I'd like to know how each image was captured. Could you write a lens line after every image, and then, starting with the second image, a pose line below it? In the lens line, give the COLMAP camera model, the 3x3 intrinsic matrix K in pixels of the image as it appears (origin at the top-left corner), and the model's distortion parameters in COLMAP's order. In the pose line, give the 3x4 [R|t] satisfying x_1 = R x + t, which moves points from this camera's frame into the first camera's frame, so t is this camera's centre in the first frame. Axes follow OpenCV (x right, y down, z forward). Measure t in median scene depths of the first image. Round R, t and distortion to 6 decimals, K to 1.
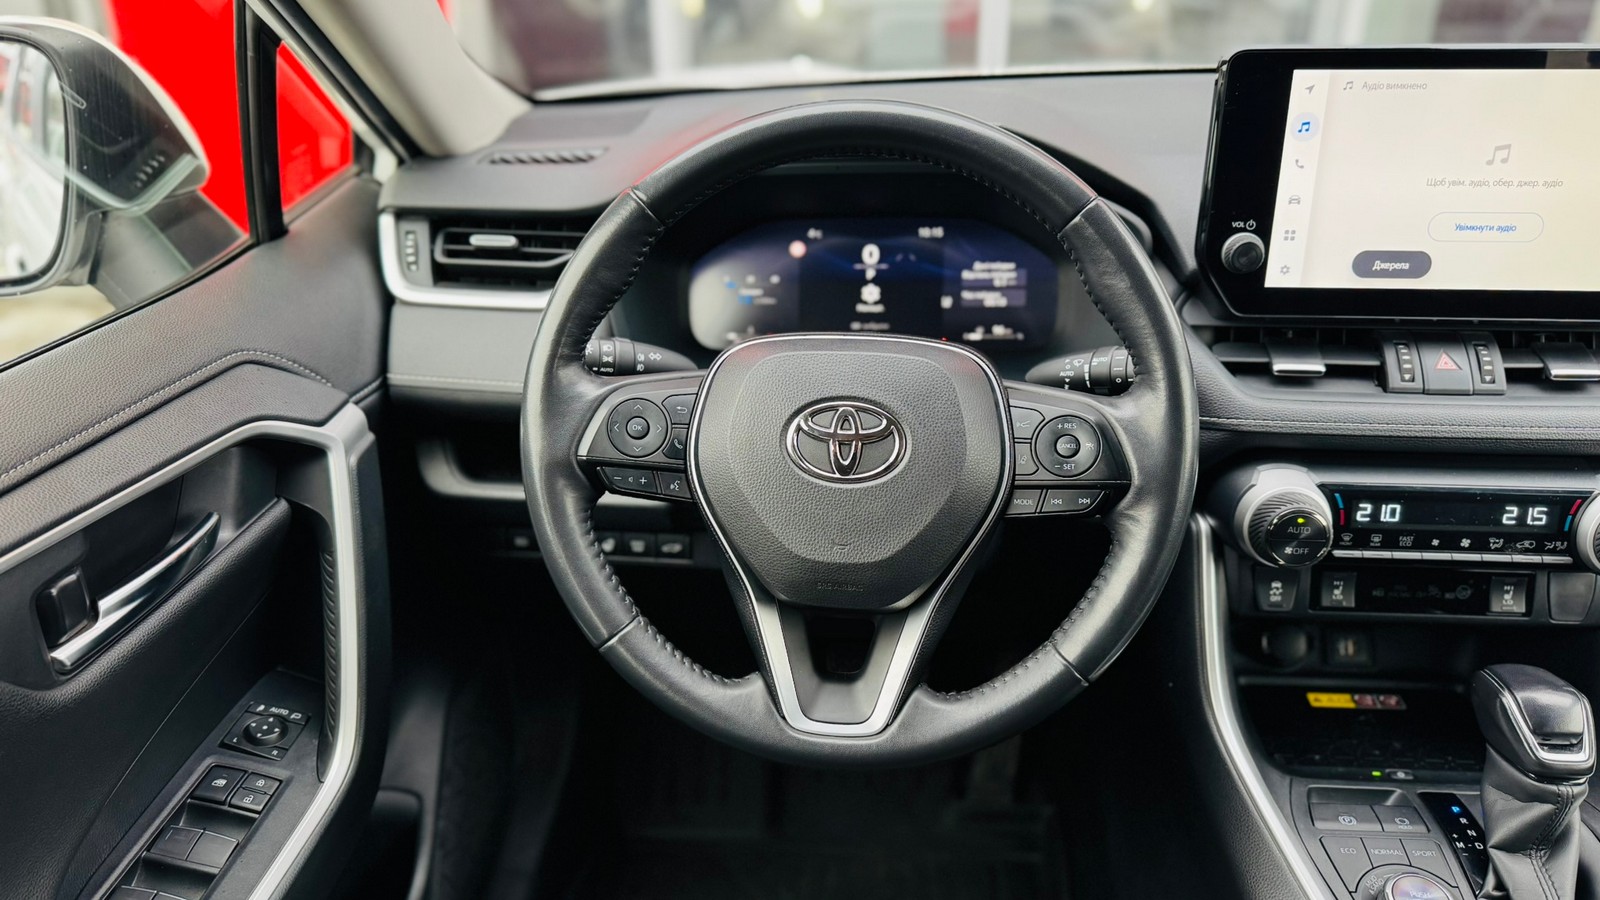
lens RADIAL K [[1084.8, 0, 801.7], [0, 1084.8, 455.6], [0, 0, 1]] dist [0.085265, -0.103223]
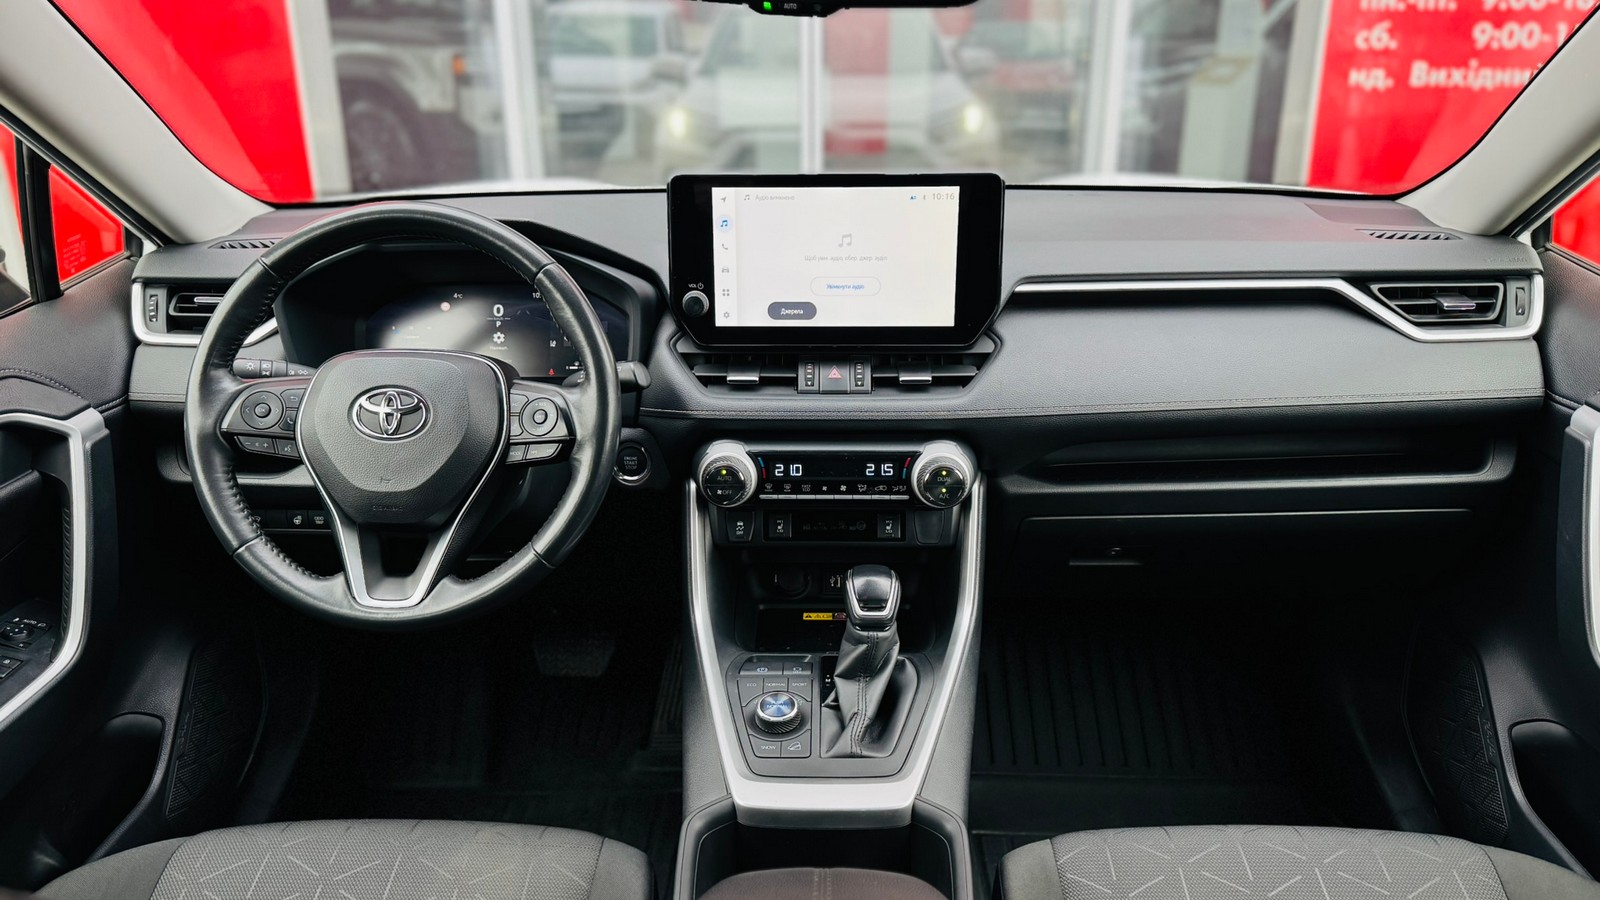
lens RADIAL K [[1084.8, 0, 801.7], [0, 1084.8, 455.6], [0, 0, 1]] dist [0.085265, -0.103223]
pose [[0.998632, -0.013464, 0.050527, 0.468378], [0.018144, 0.995468, -0.093347, 0.174253], [-0.049041, 0.094136, 0.994351, -0.507160]]
